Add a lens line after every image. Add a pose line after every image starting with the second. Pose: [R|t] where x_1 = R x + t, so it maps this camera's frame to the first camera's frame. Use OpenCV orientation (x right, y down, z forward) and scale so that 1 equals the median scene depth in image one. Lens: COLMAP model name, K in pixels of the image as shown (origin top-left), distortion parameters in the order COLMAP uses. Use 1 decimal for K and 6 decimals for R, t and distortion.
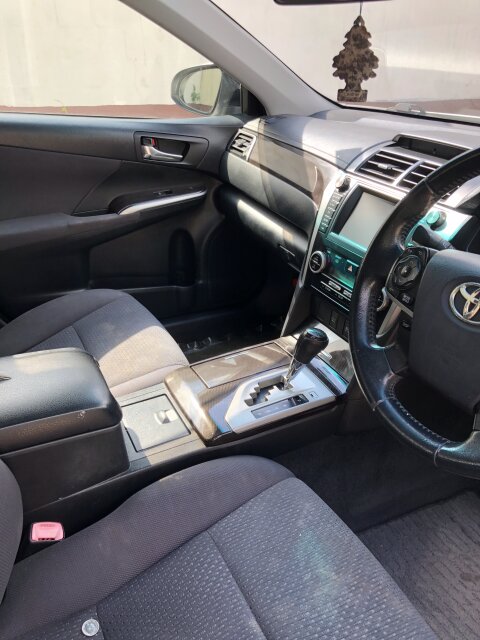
lens RADIAL K [[523.1, 0, 241.8], [0, 523.1, 324.5], [0, 0, 1]] dist [0.026009, -0.014957]
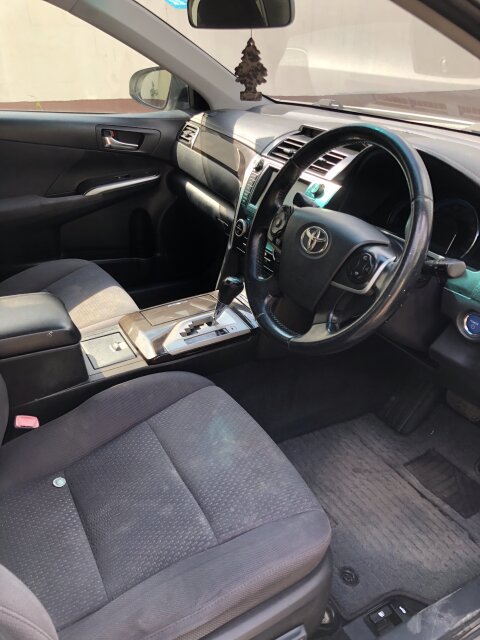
lens RADIAL K [[523.1, 0, 235.7], [0, 523.1, 322.5], [0, 0, 1]] dist [0.026009, -0.014957]
pose [[0.999617, -0.016874, 0.021957, 0.108774], [0.016648, 0.999807, 0.010453, 0.101096], [-0.022129, -0.010084, 0.999704, -0.276075]]
